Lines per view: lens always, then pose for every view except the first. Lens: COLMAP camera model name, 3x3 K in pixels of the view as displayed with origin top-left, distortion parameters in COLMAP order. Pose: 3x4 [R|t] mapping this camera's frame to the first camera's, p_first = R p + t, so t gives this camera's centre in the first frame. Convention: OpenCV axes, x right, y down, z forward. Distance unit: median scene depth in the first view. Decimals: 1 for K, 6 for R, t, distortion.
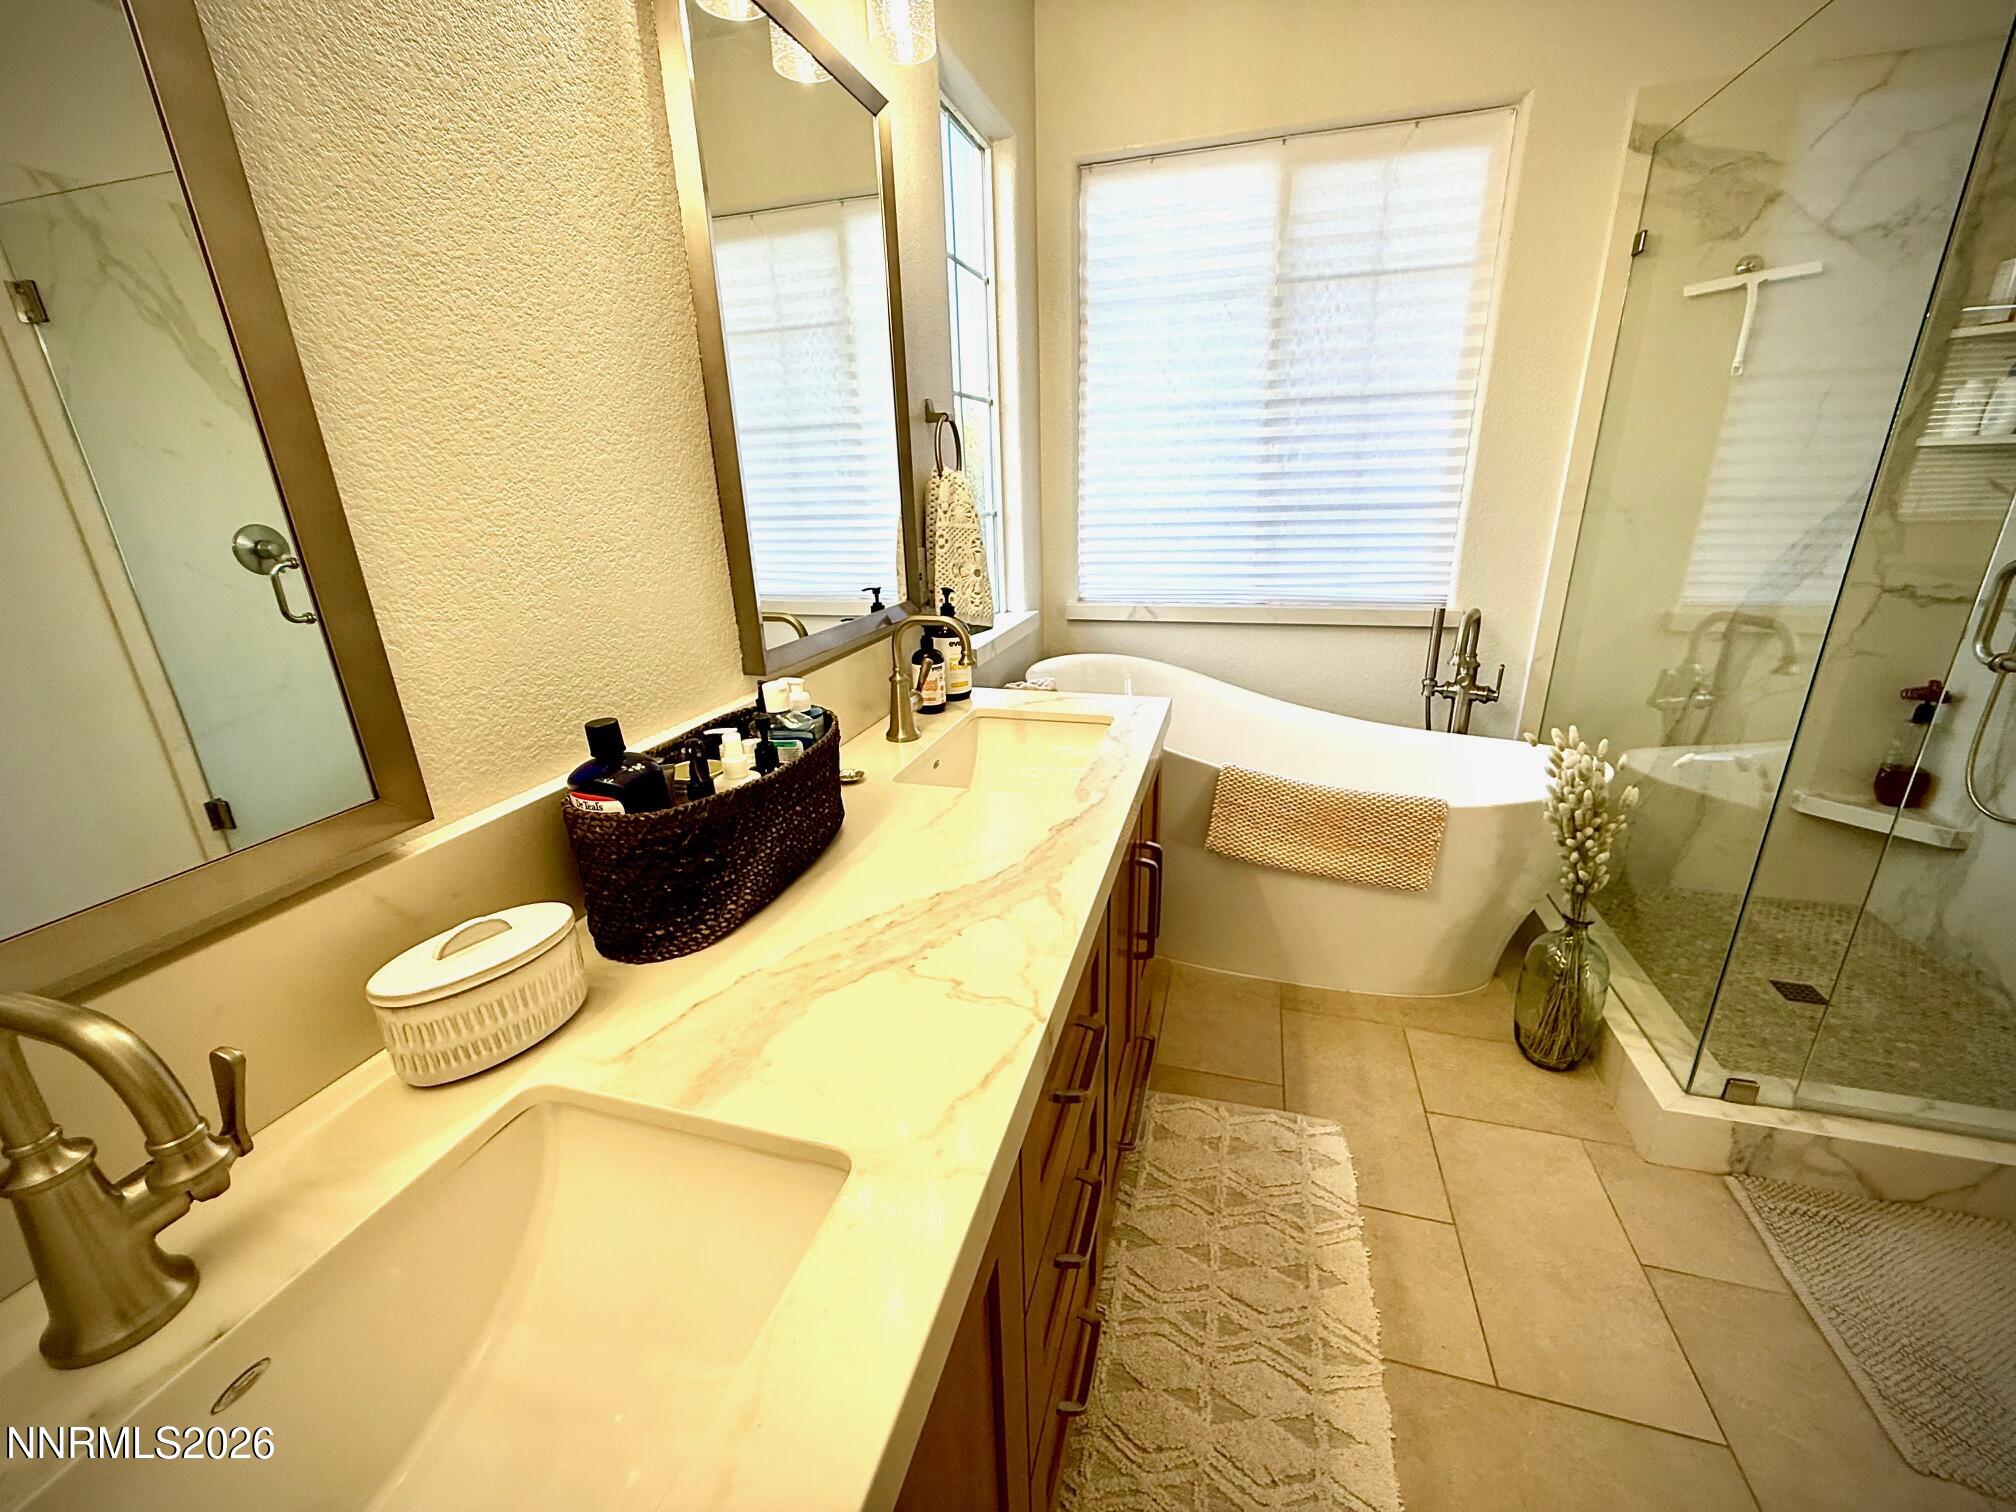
lens RADIAL K [[799.7, 0, 1007.4], [0, 799.7, 756.6], [0, 0, 1]] dist [-0.002490, -0.000150]
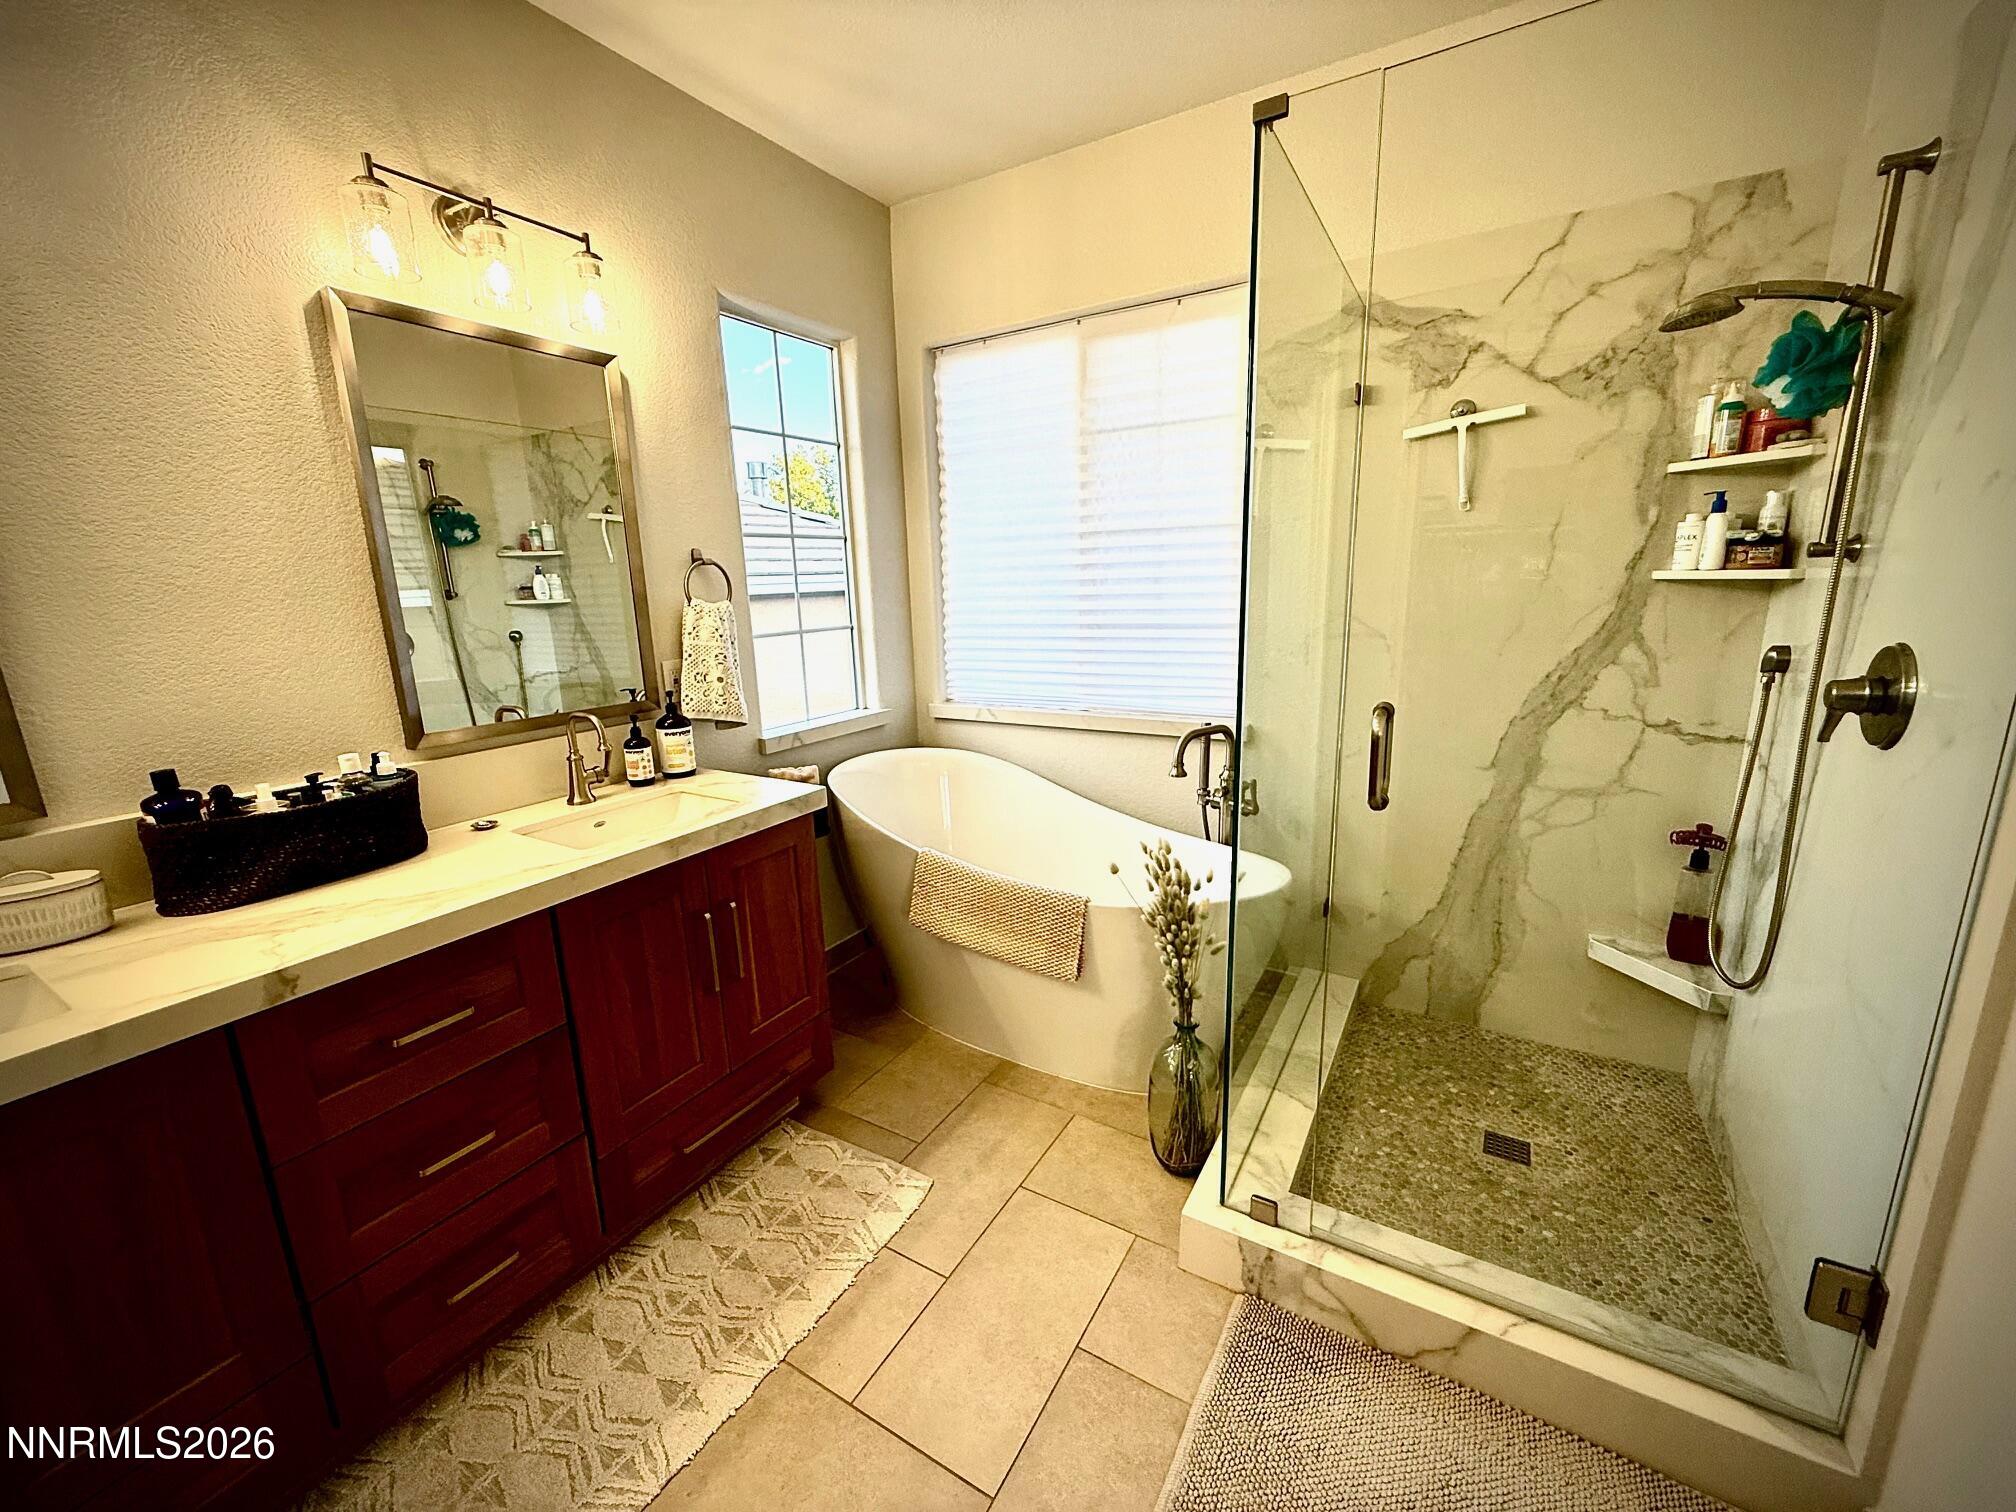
lens RADIAL K [[799.7, 0, 1010.5], [0, 799.7, 757.2], [0, 0, 1]] dist [-0.002490, -0.000150]
pose [[0.968738, 0.055346, -0.241835, 0.646777], [-0.080550, 0.992155, -0.095603, -0.021373], [0.234647, 0.112094, 0.965596, -0.091385]]
